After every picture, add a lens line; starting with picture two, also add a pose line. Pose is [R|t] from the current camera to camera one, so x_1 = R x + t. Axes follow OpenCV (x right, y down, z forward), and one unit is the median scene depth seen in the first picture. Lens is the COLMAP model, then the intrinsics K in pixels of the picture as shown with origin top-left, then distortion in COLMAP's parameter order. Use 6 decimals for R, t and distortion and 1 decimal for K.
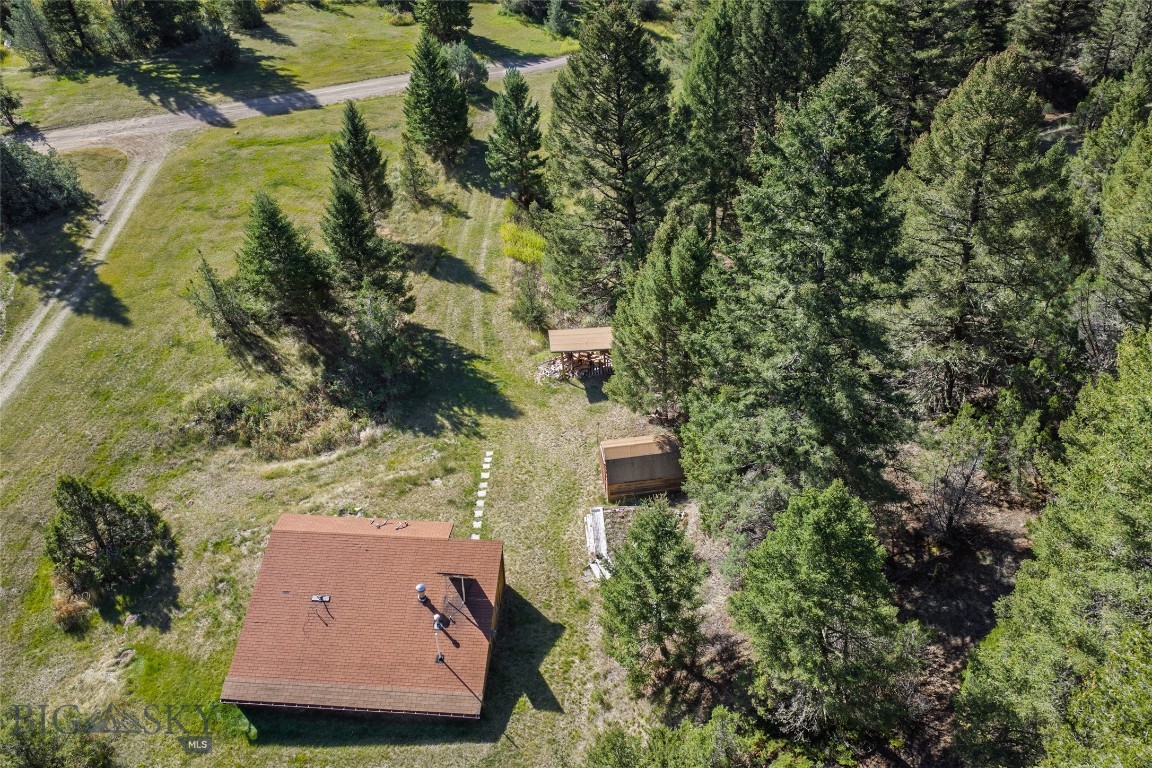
lens RADIAL K [[956.8, 0, 573.3], [0, 956.8, 384.8], [0, 0, 1]] dist [0.020121, -0.024082]
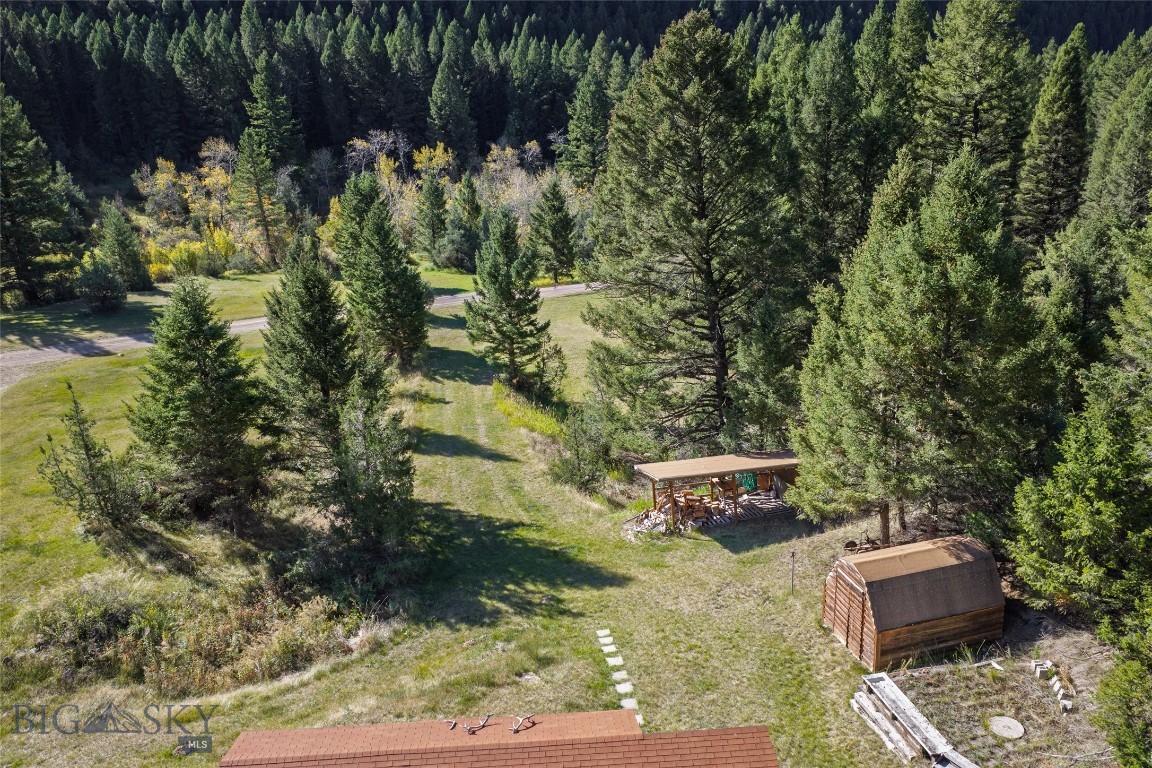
lens RADIAL K [[956.8, 0, 581.0], [0, 956.8, 384.5], [0, 0, 1]] dist [0.020121, -0.024082]
pose [[0.987984, -0.052732, 0.145285, -0.159366], [0.101512, 0.930220, -0.352685, 0.121769], [-0.116549, 0.363195, 0.924395, 0.403652]]
